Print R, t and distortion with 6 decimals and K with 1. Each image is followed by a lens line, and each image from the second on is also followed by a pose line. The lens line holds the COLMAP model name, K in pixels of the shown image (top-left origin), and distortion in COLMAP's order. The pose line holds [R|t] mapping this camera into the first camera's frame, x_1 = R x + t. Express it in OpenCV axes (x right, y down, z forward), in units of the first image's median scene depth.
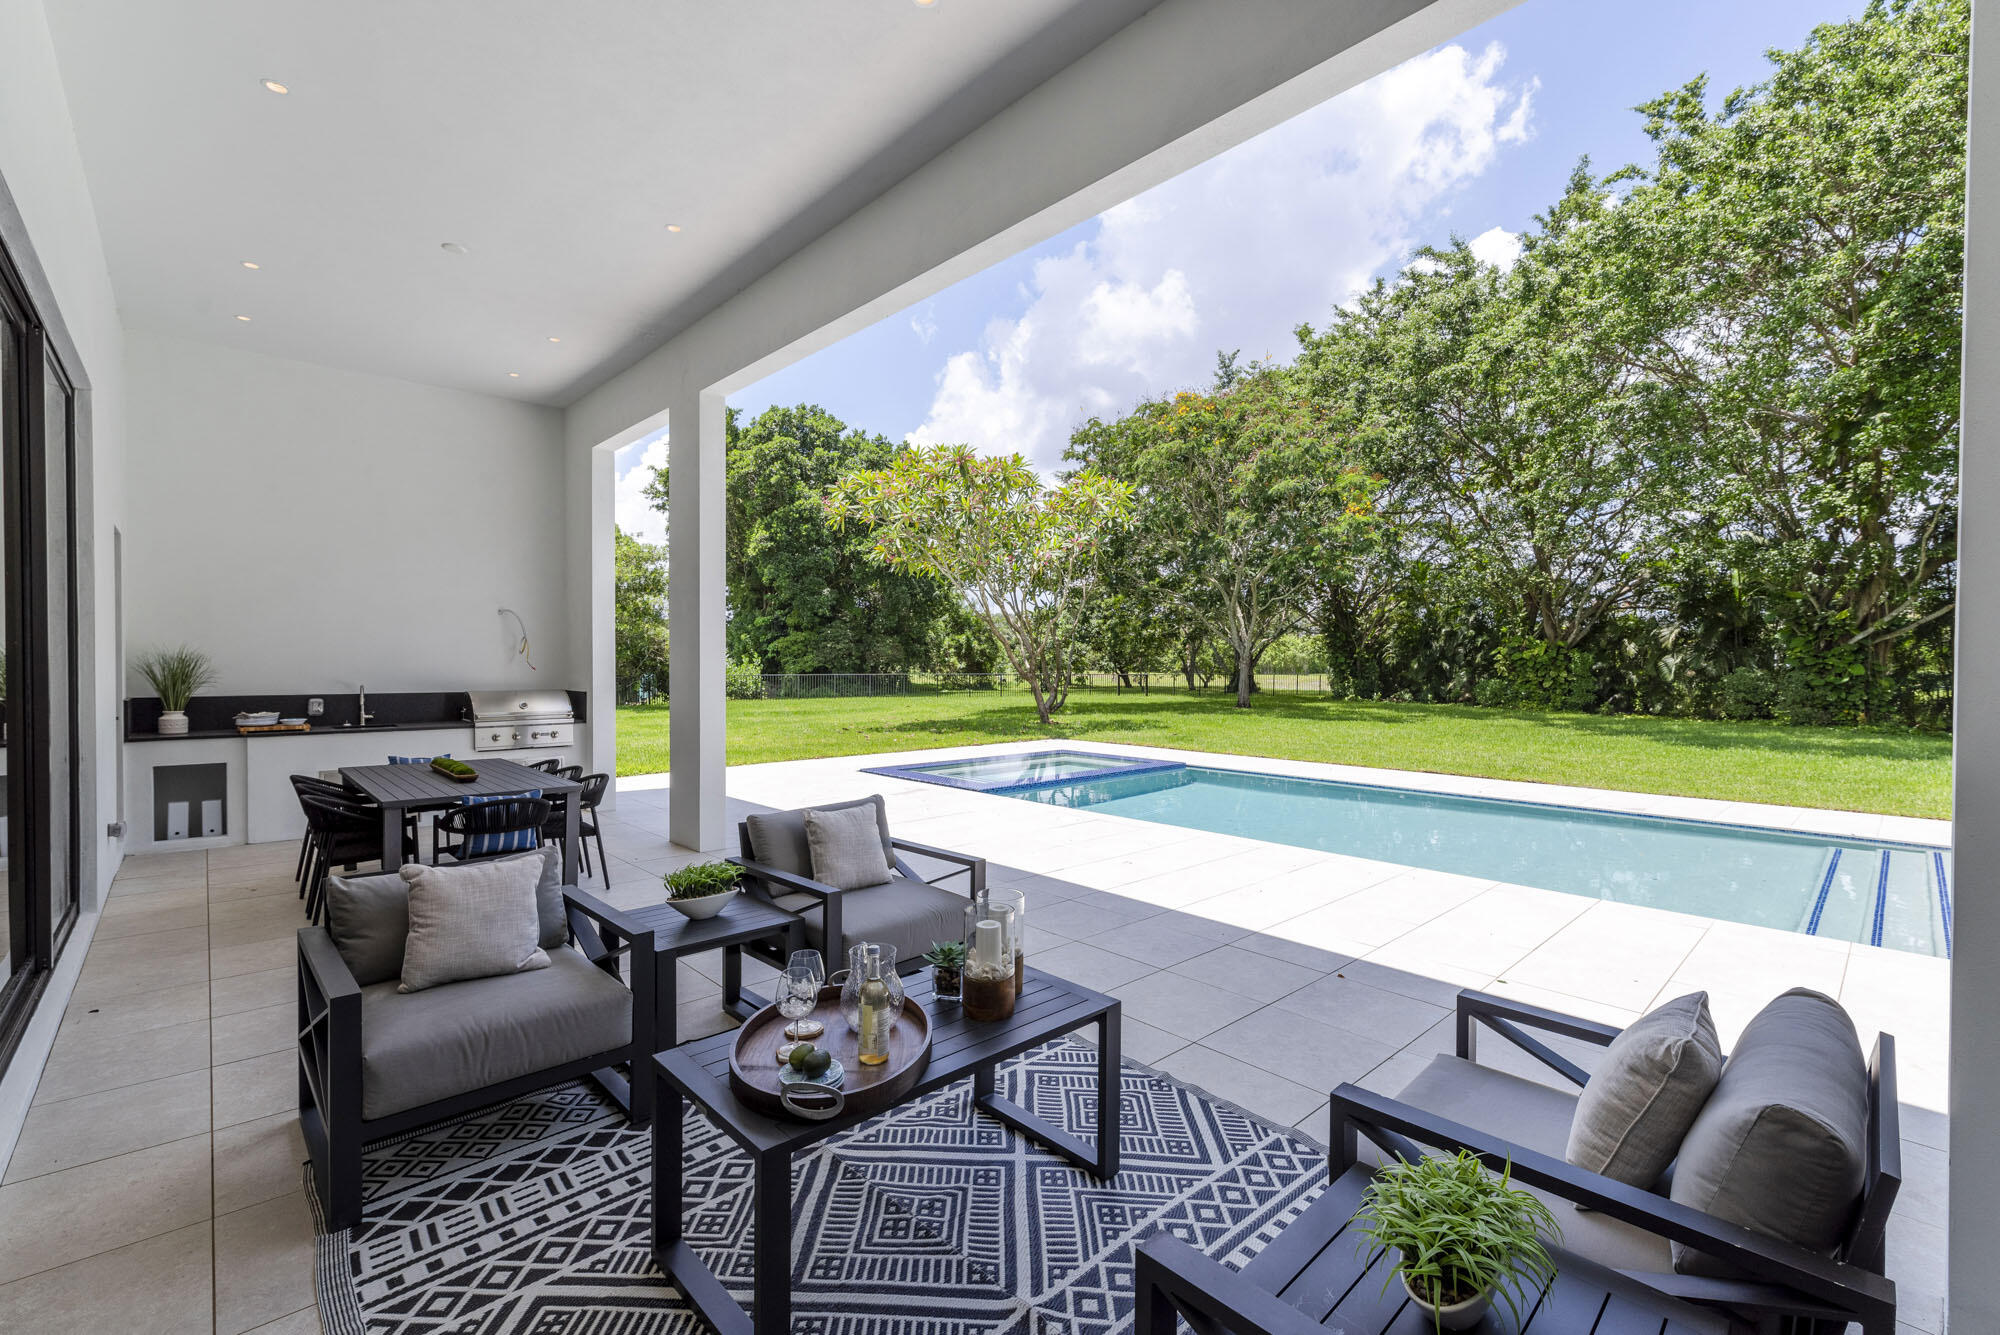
lens RADIAL K [[853.2, 0, 1000.0], [0, 853.2, 667.5], [0, 0, 1]] dist [-0.001274, 0.000071]
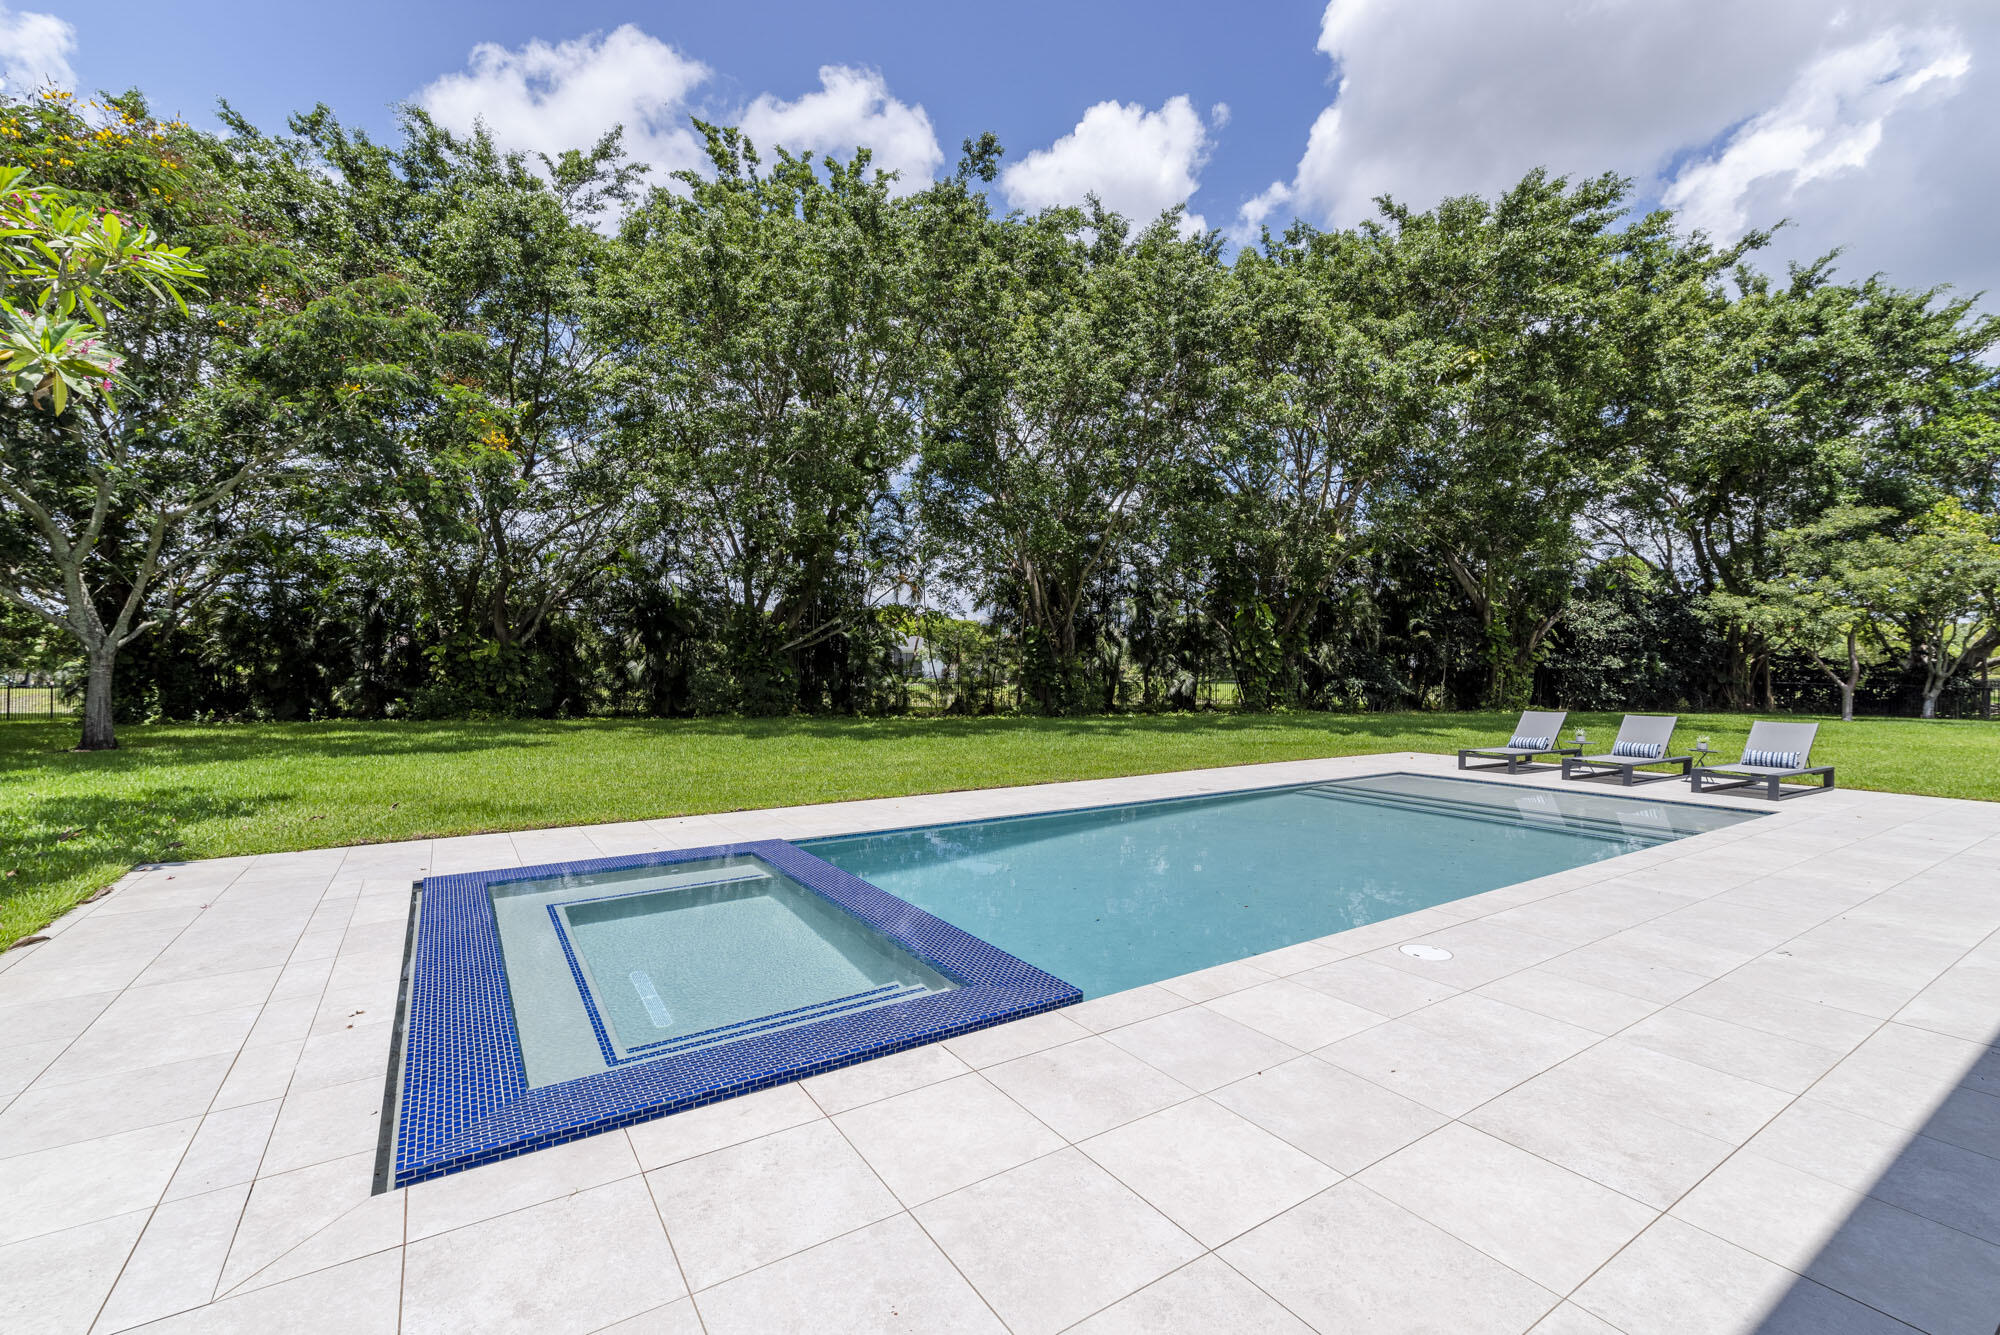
lens RADIAL K [[858.9, 0, 1000.0], [0, 858.9, 667.5], [0, 0, 1]] dist [-0.000743, -0.000211]
pose [[0.170654, -0.000121, 0.985331, -0.121648], [0.005025, 0.999987, -0.000747, 0.000103], [-0.985318, 0.005079, 0.170652, 0.297335]]
